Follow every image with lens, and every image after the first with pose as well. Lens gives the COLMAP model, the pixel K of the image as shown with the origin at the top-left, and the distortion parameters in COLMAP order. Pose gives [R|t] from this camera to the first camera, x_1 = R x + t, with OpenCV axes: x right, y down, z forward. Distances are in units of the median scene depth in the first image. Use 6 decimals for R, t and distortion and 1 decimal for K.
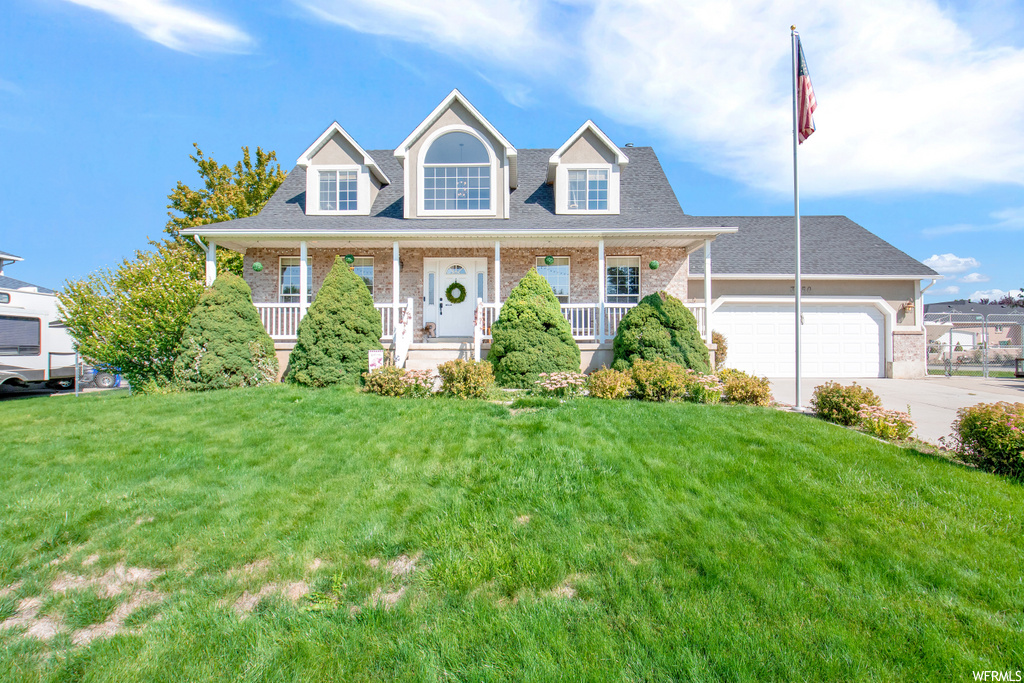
lens RADIAL K [[476.8, 0, 512.0], [0, 476.8, 317.8], [0, 0, 1]] dist [-0.019201, -0.000057]
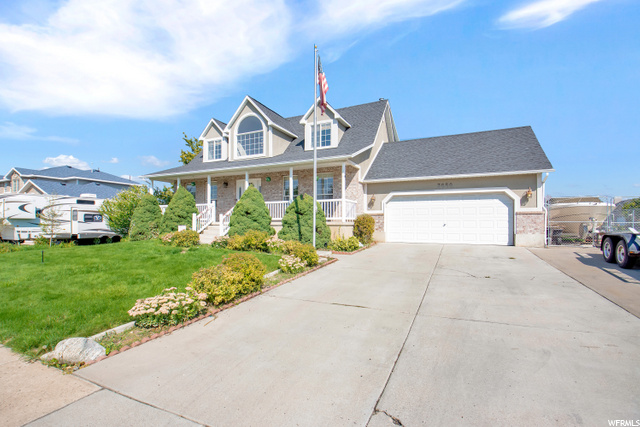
lens RADIAL K [[291.9, 0, 321.2], [0, 291.9, 206.1], [0, 0, 1]] dist [-0.009661, -0.000578]
pose [[0.917007, -0.026007, -0.398022, 0.614932], [0.026717, 0.999636, -0.003763, -0.000541], [0.397975, -0.007183, 0.917368, -0.005913]]
